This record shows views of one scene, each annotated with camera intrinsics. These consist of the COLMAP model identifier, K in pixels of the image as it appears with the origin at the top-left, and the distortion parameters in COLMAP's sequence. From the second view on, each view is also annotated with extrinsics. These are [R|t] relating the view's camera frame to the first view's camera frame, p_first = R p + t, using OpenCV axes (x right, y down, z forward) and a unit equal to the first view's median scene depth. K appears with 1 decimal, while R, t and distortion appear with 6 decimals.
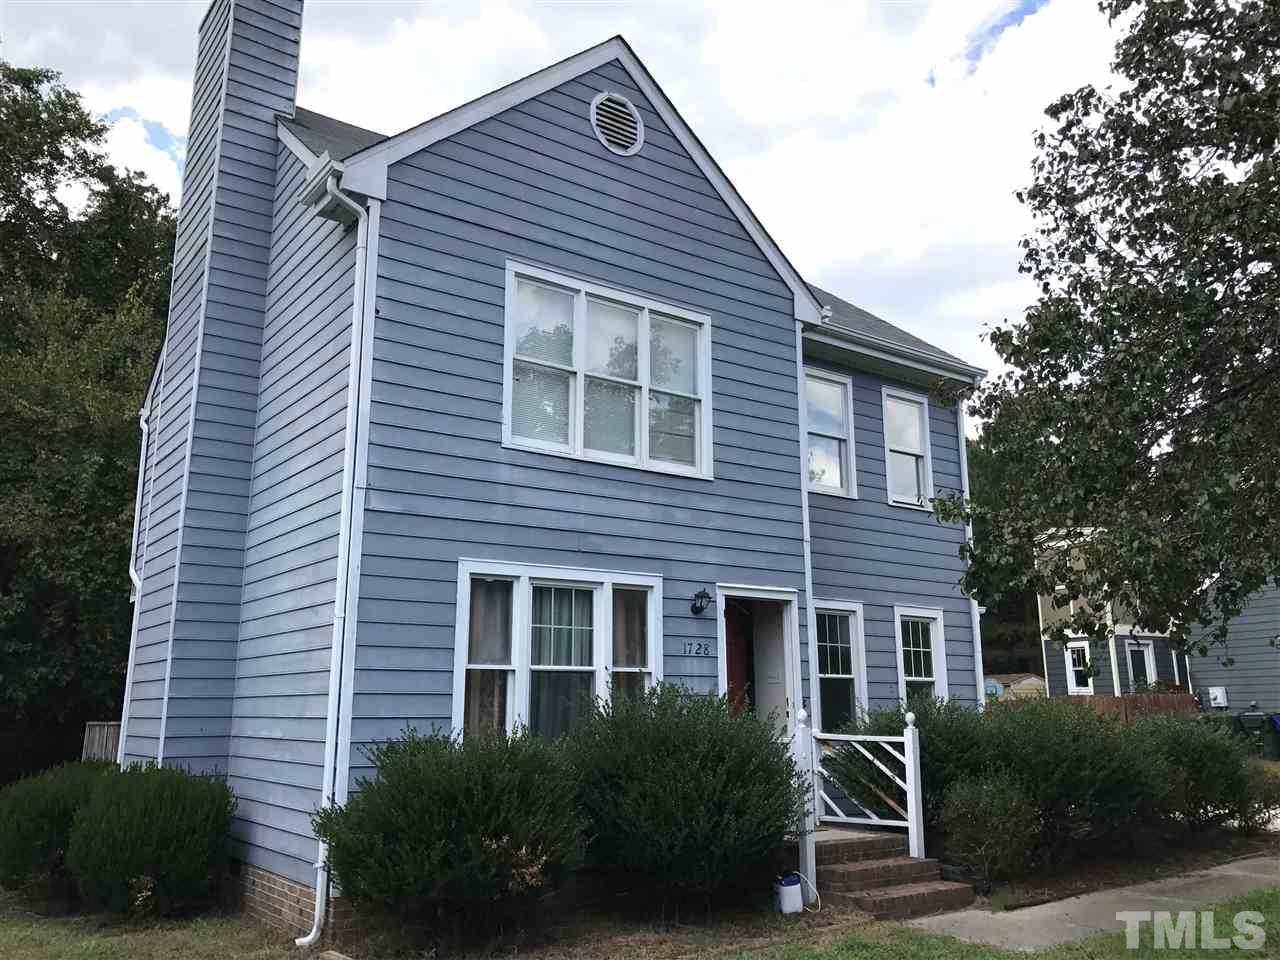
lens RADIAL K [[1042.5, 0, 640.0], [0, 1042.5, 480.0], [0, 0, 1]] dist [0.045222, -0.058469]
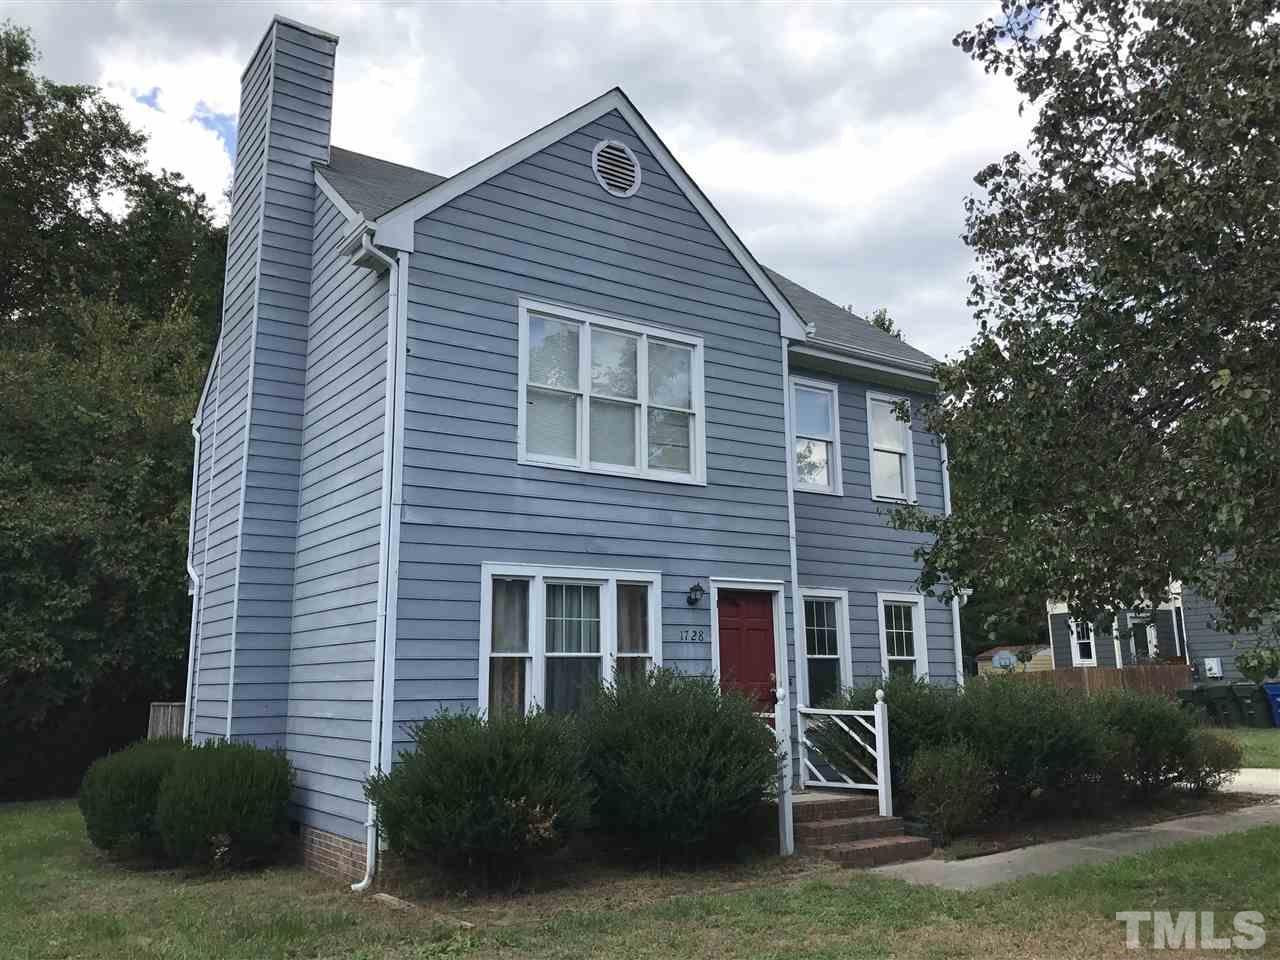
lens RADIAL K [[1025.0, 0, 640.0], [0, 1025.0, 480.0], [0, 0, 1]] dist [0.077386, -0.149702]
pose [[0.999626, -0.014454, -0.023213, 0.026807], [0.014944, 0.999665, 0.021112, -0.033561], [0.022900, -0.021451, 0.999508, -0.121625]]
